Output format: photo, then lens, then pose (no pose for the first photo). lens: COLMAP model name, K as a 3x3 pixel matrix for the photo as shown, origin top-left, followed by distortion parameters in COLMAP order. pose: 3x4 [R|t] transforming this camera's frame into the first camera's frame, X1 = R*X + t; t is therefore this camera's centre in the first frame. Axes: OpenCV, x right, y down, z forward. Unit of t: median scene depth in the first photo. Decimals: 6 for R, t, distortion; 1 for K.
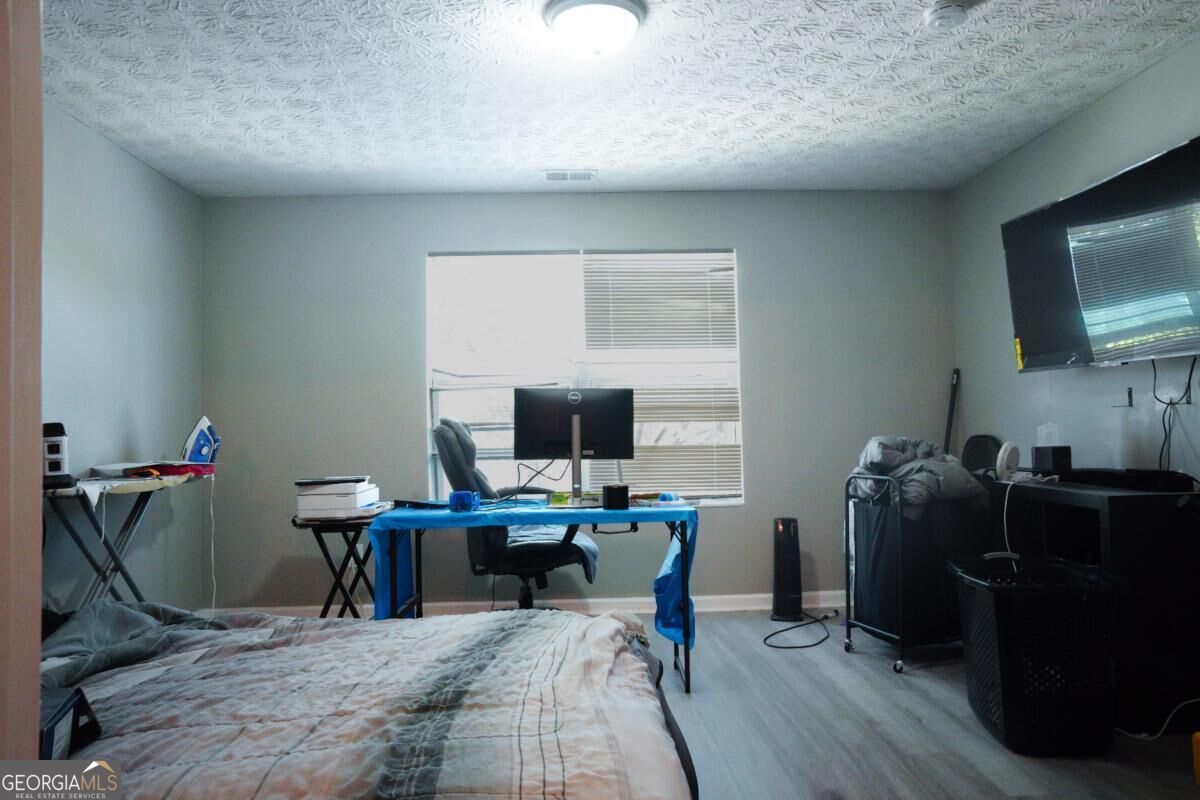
lens RADIAL K [[811.1, 0, 603.5], [0, 811.1, 396.9], [0, 0, 1]] dist [-0.096663, 0.103414]
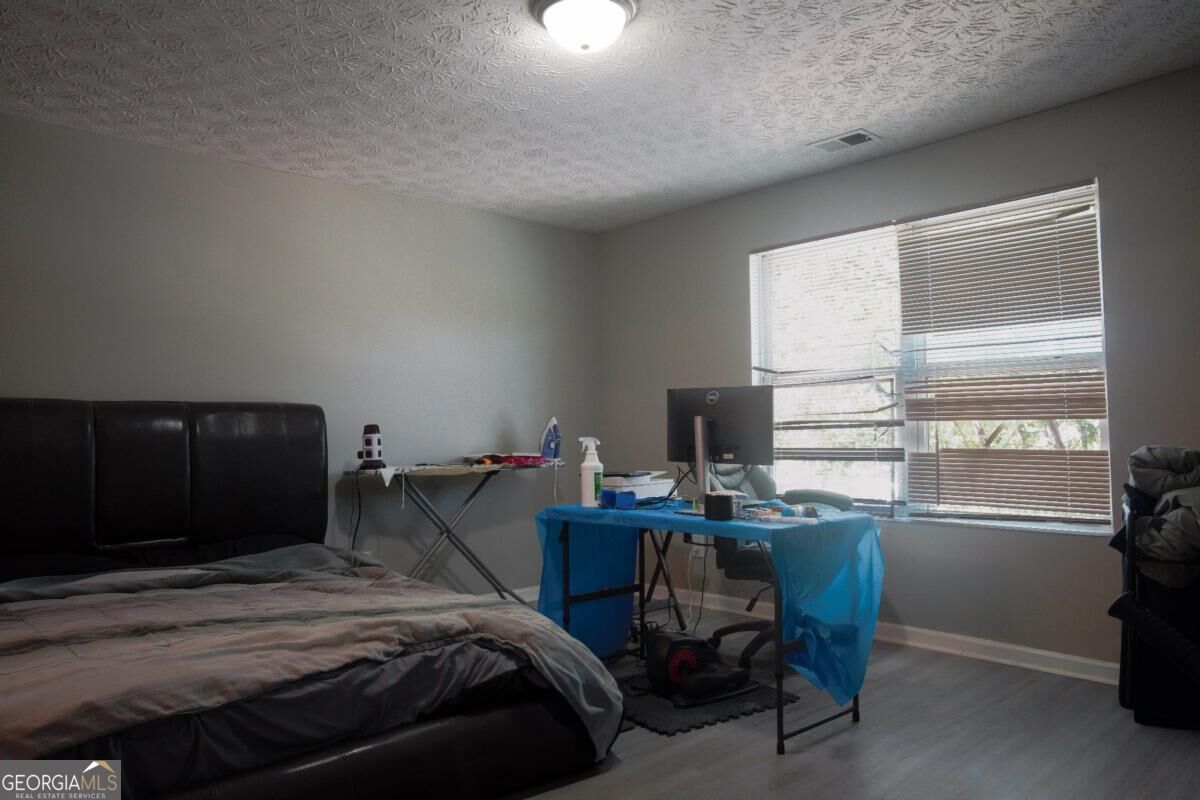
lens RADIAL K [[811.1, 0, 603.5], [0, 811.1, 396.9], [0, 0, 1]] dist [-0.096663, 0.103414]
pose [[0.648511, -0.022286, -0.760879, 0.502182], [0.031015, 0.999515, -0.002841, -0.000640], [0.760573, -0.021756, 0.648888, 0.253134]]
